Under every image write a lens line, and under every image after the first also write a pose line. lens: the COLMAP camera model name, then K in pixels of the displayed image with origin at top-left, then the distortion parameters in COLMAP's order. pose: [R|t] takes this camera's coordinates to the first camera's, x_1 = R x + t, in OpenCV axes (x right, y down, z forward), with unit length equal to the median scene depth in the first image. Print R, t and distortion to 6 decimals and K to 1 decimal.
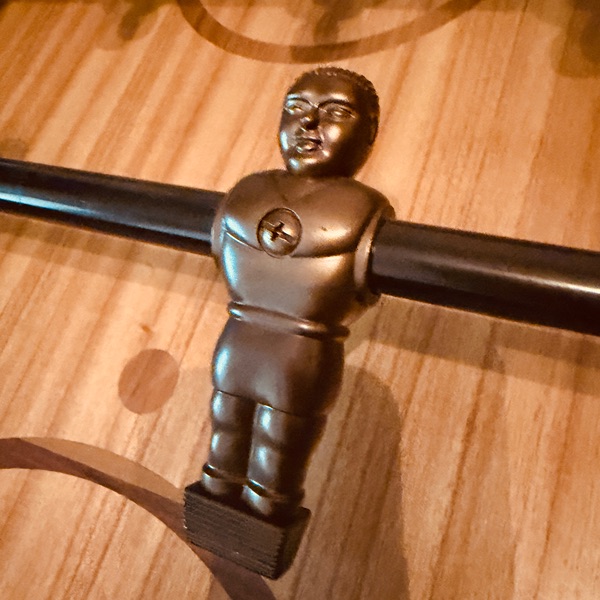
lens RADIAL K [[656.3, 0, 304.3], [0, 656.3, 298.9], [0, 0, 1]] dist [-0.017623, 0.000000]
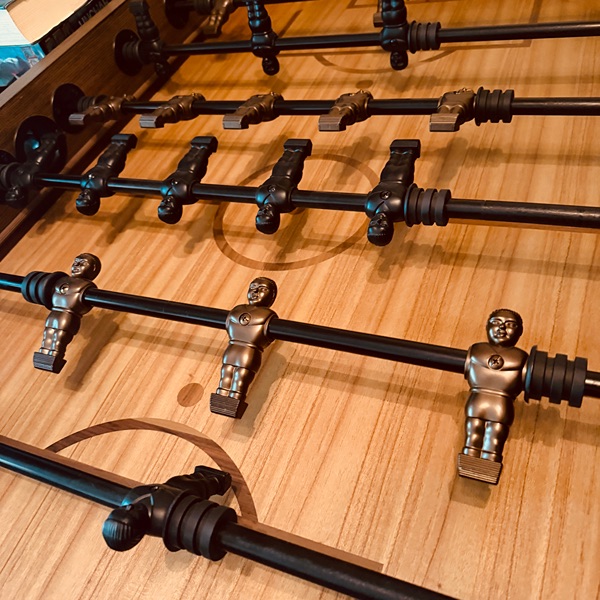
lens RADIAL K [[656.3, 0, 299.1], [0, 656.3, 298.9], [0, 0, 1]] dist [-0.017623, 0.000000]
pose [[0.998159, 0.059413, -0.012234, 0.184668], [-0.060488, 0.959747, -0.274276, 0.474793], [-0.004554, 0.274511, 0.961573, -1.566821]]
